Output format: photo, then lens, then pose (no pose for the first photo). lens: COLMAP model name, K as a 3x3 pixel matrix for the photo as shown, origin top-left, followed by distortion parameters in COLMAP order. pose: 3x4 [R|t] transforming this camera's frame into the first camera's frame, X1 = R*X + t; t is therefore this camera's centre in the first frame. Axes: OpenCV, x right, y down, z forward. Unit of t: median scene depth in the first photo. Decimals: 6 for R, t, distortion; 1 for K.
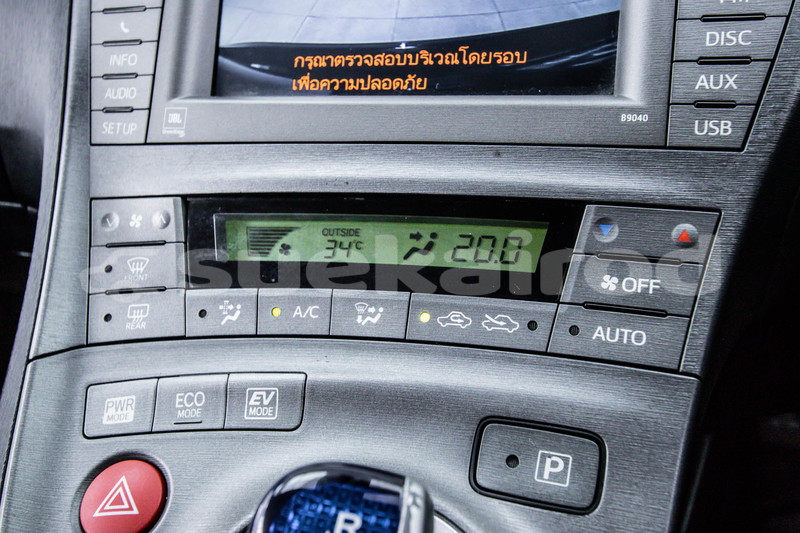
lens RADIAL K [[732.4, 0, 400.0], [0, 732.4, 266.5], [0, 0, 1]] dist [-0.019846, 0.037093]
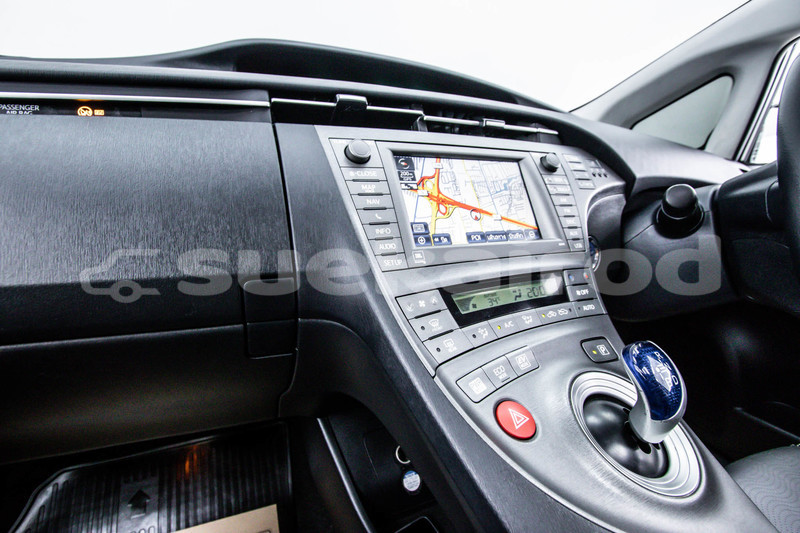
lens RADIAL K [[375.3, 0, 381.6], [0, 375.3, 265.8], [0, 0, 1]] dist [-0.028181, 0.000066]
pose [[0.730473, -0.053170, 0.680869, -1.231399], [0.238010, 0.954281, -0.180829, -0.000380], [-0.640125, 0.294145, 0.709731, 0.314811]]
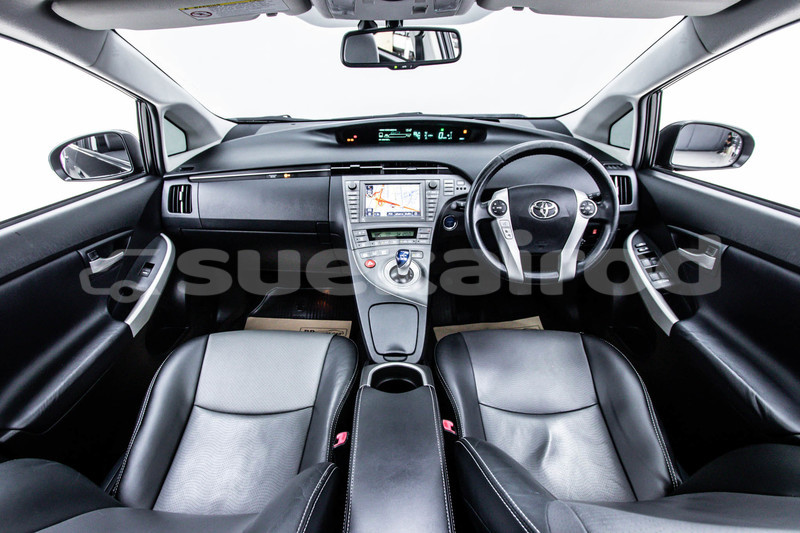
lens RADIAL K [[375.3, 0, 381.6], [0, 375.3, 265.8], [0, 0, 1]] dist [-0.028181, 0.000066]
pose [[0.957881, -0.054253, 0.281993, -1.325057], [0.073953, 0.995474, -0.059687, 0.549409], [-0.277479, 0.078027, 0.957558, -2.873663]]
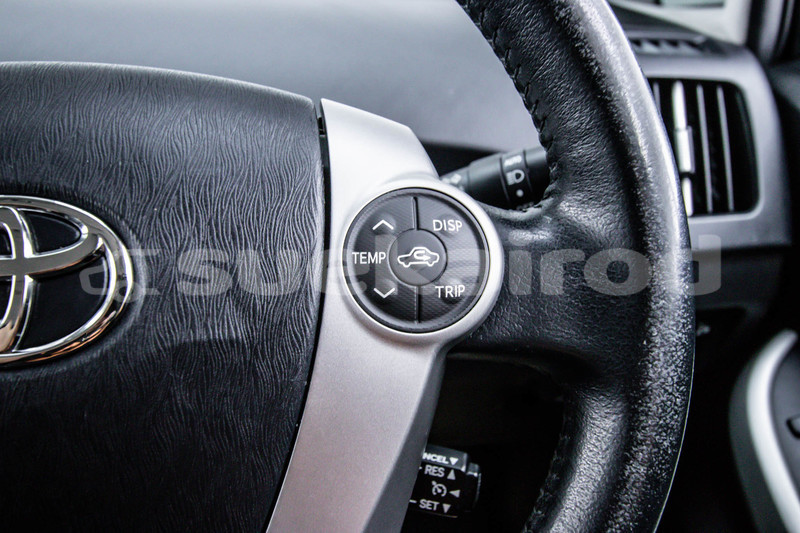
lens RADIAL K [[629.4, 0, 387.0], [0, 629.4, 267.3], [0, 0, 1]] dist [-0.004237, -0.000735]
pose [[0.927814, -0.045957, 0.370201, 1.236668], [0.099808, 0.986786, -0.127643, 0.044079], [-0.359443, 0.155377, 0.920140, -0.736265]]
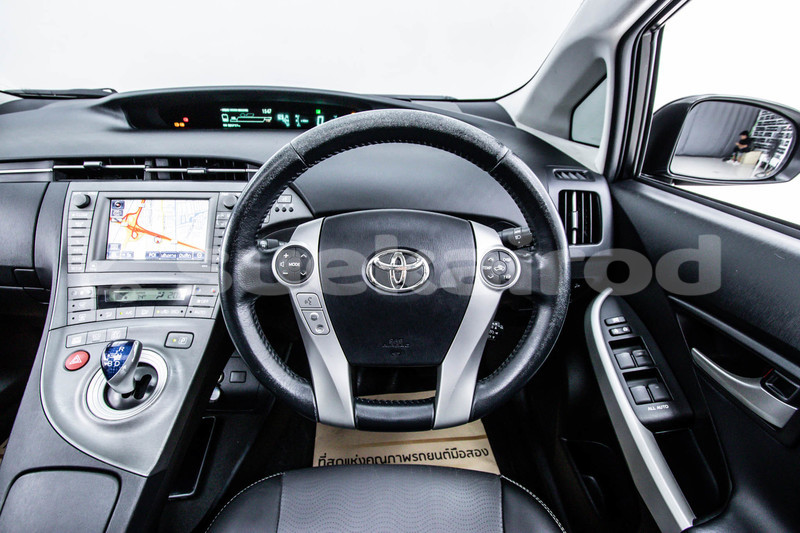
lens RADIAL K [[358.1, 0, 390.4], [0, 358.1, 265.6], [0, 0, 1]] dist [-0.024793, 0.000407]
pose [[0.944581, -0.041181, 0.325686, 0.619029], [0.061766, 0.996676, -0.053117, -0.007315], [-0.322416, 0.070290, 0.943985, -1.373112]]
